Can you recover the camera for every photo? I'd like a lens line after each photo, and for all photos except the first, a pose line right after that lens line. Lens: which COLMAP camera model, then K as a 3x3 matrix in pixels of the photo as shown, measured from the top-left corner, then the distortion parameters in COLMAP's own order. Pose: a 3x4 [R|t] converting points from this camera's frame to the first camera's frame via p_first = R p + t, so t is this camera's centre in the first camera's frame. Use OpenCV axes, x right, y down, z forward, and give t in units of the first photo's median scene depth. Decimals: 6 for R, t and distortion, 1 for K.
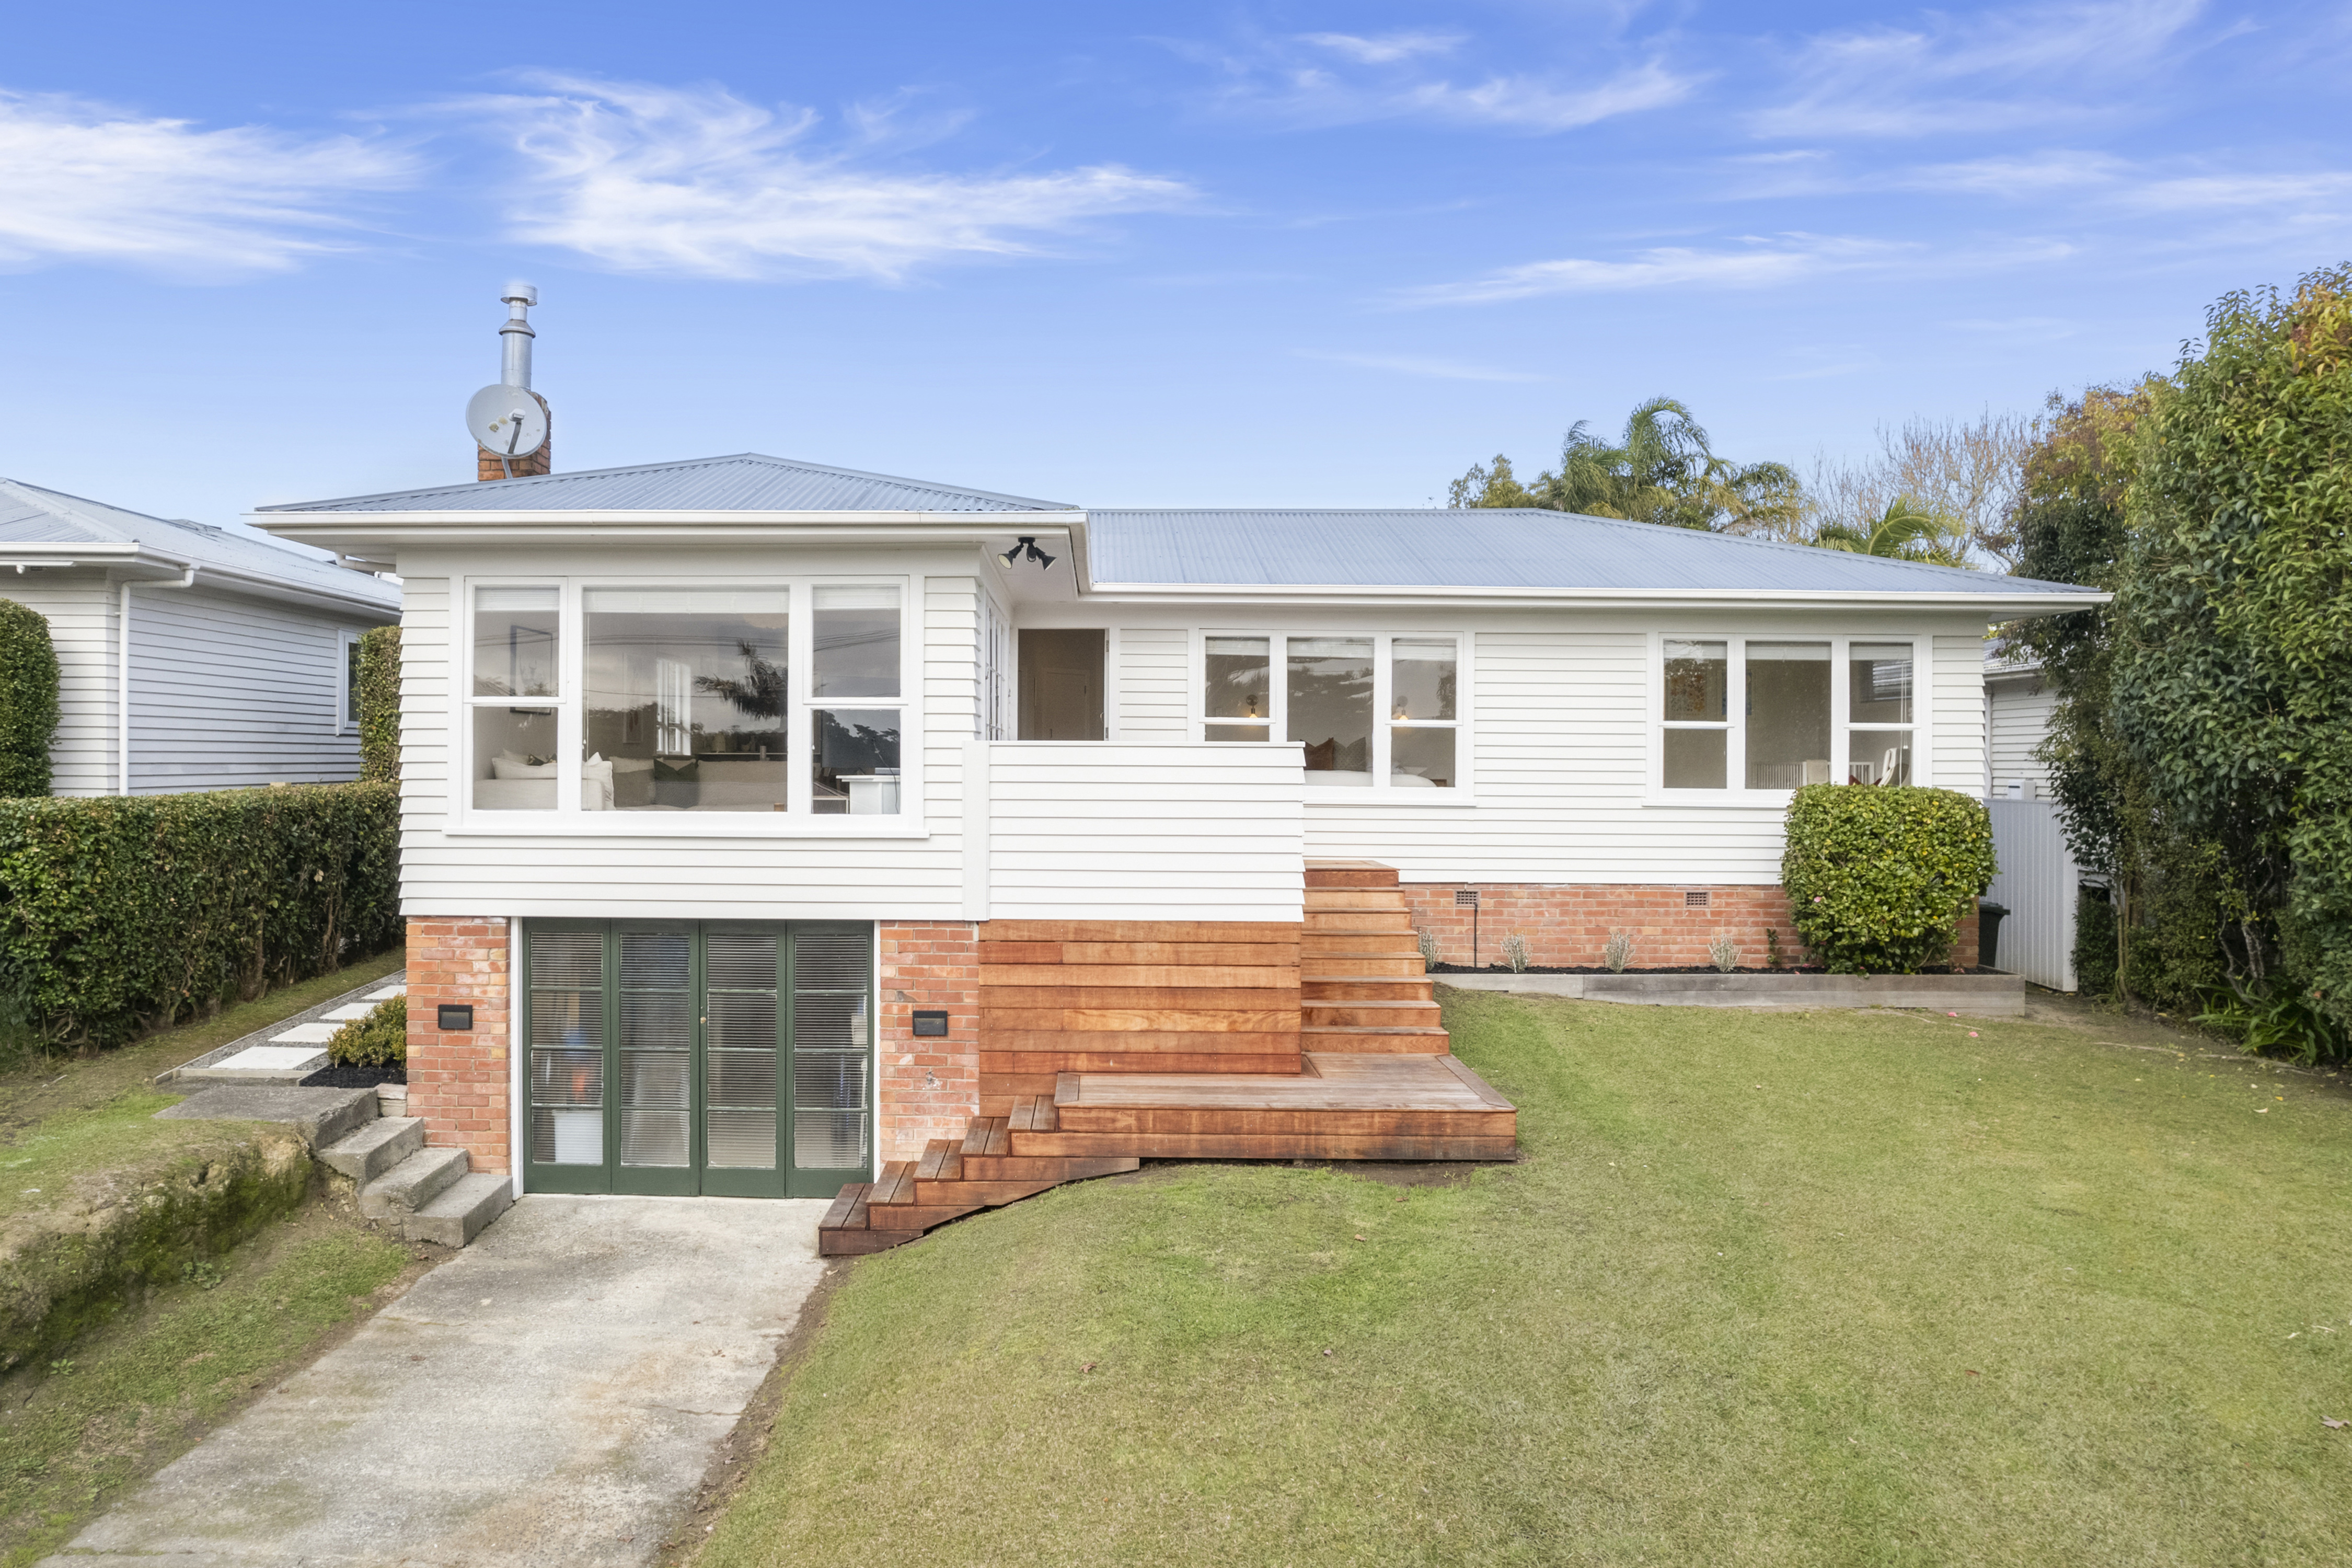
lens RADIAL K [[1659.4, 0, 1176.0], [0, 1659.4, 784.0], [0, 0, 1]] dist [-0.086769, 0.097751]
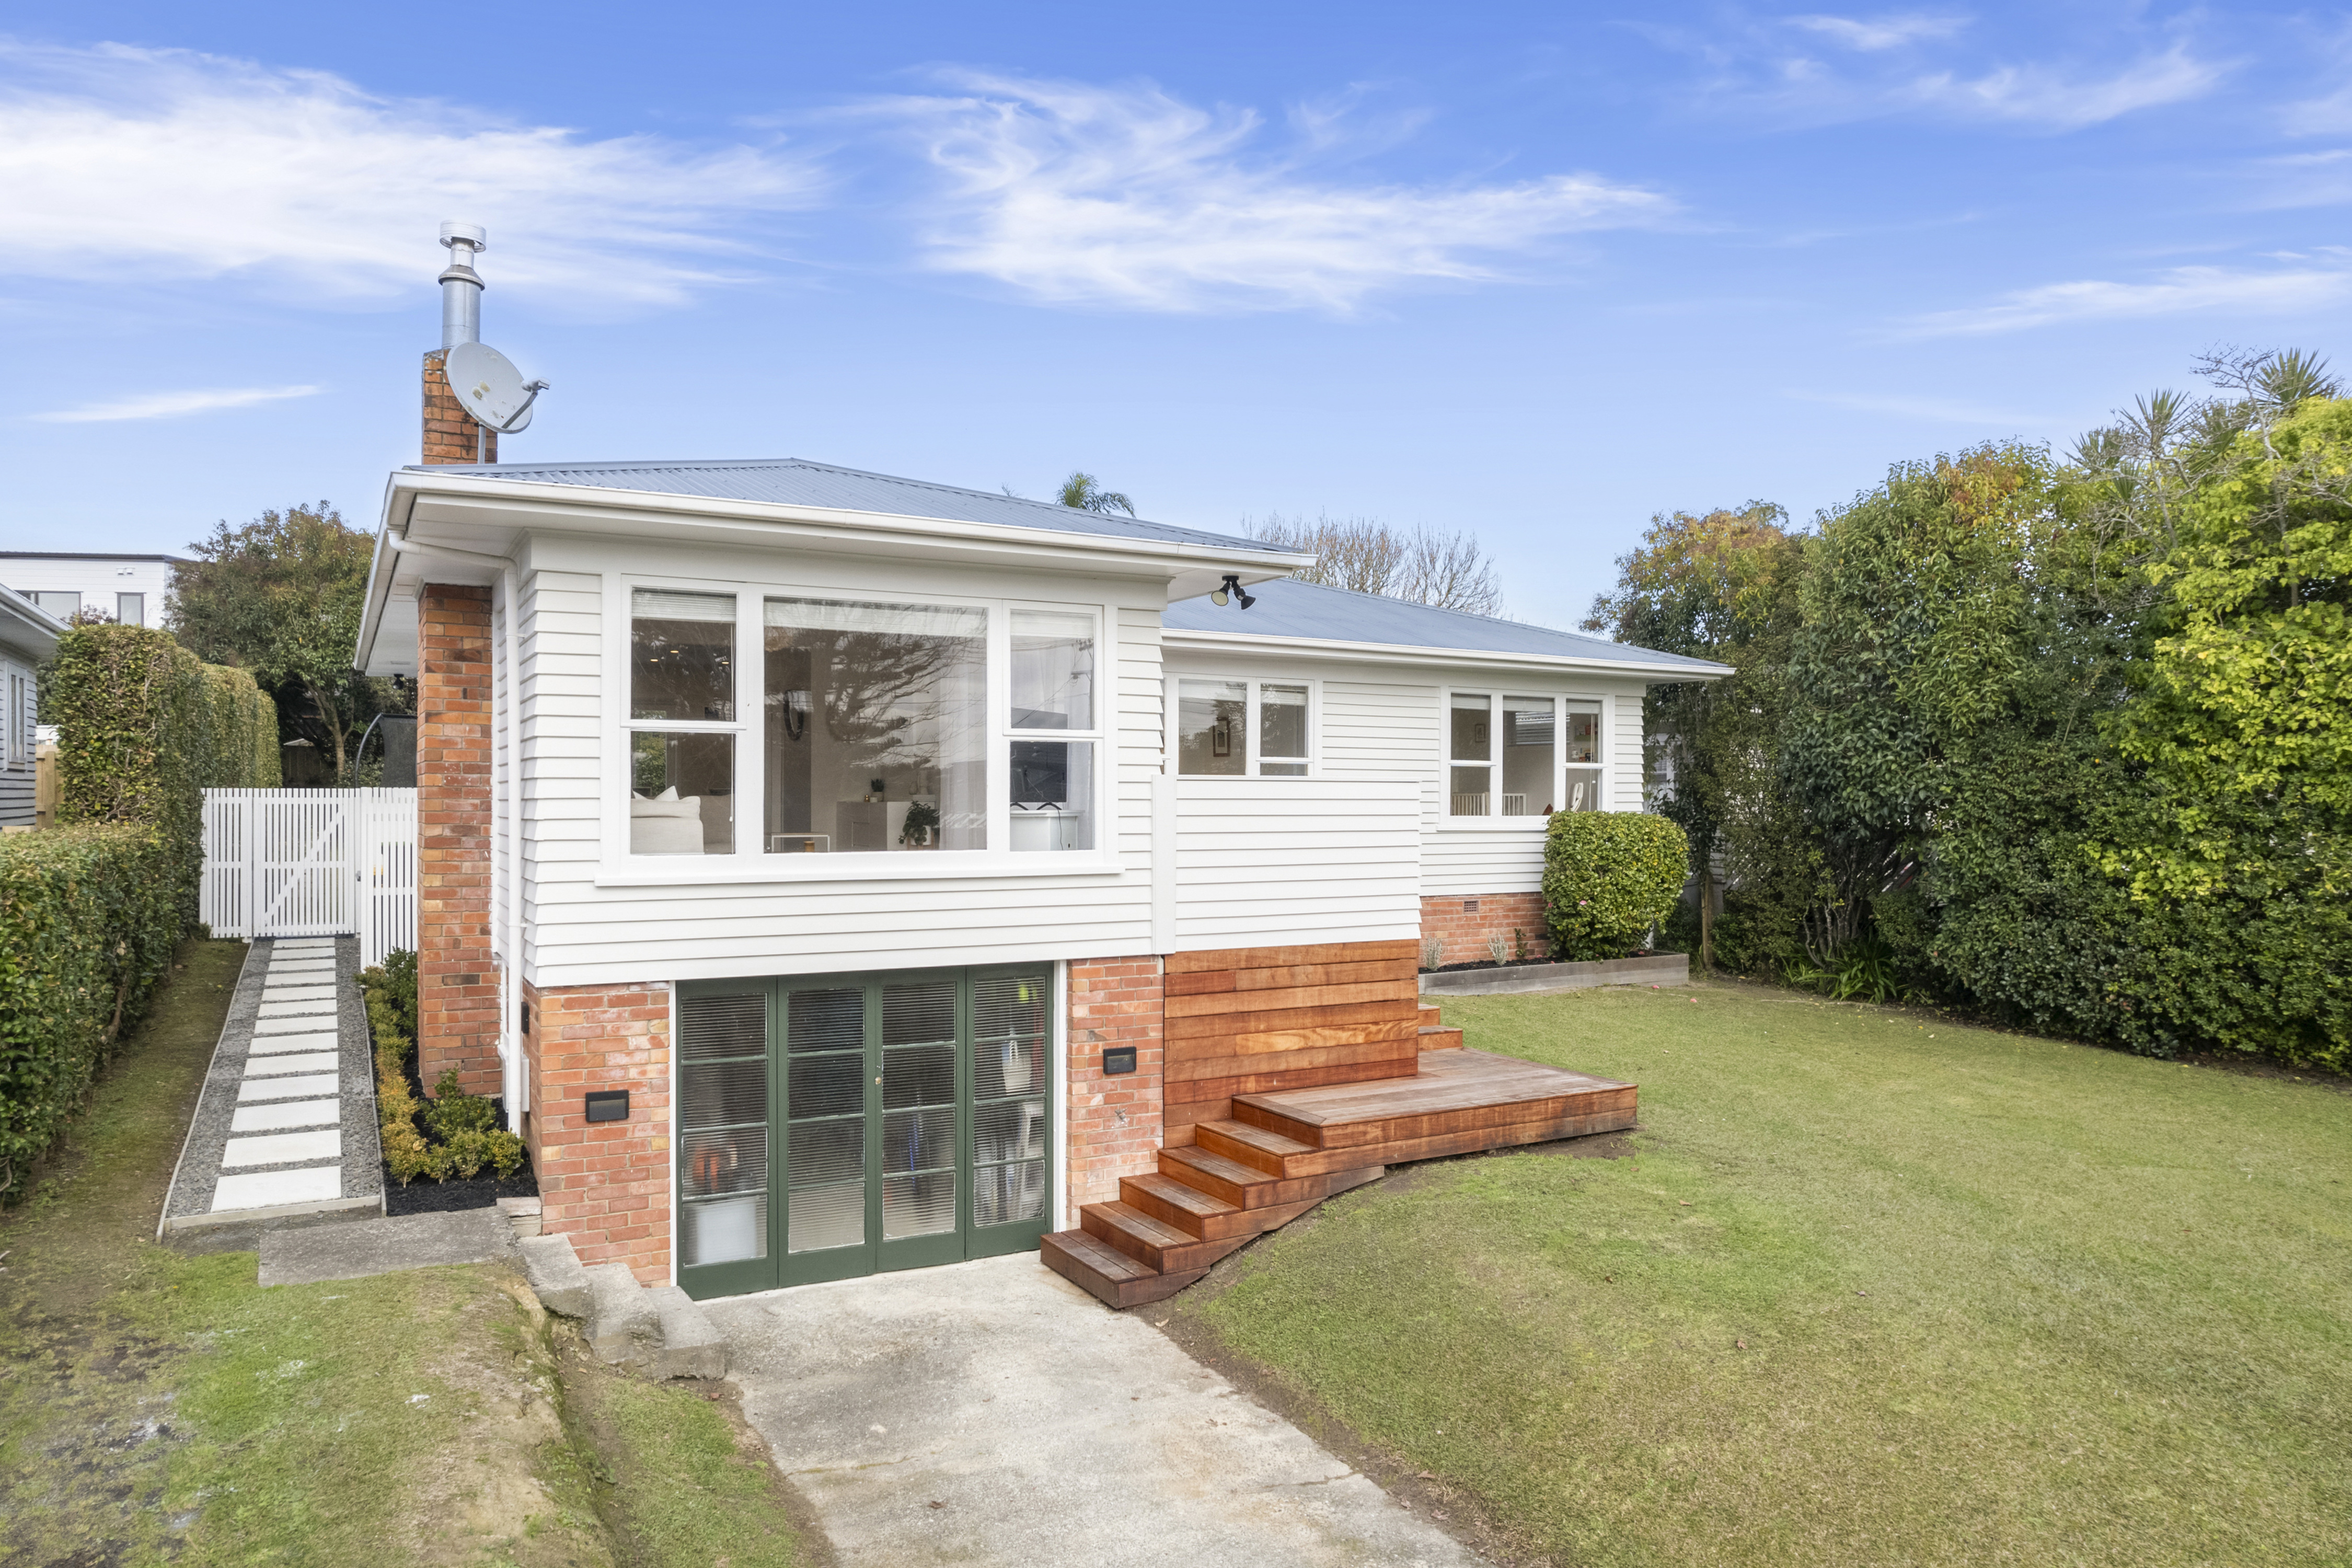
lens RADIAL K [[1488.3, 0, 1175.2], [0, 1488.3, 810.6], [0, 0, 1]] dist [-0.081141, 0.096737]
pose [[0.870942, -0.008206, 0.491317, -0.554836], [0.008576, 0.999962, 0.001498, -0.005893], [-0.491310, 0.002909, 0.870980, 0.209264]]
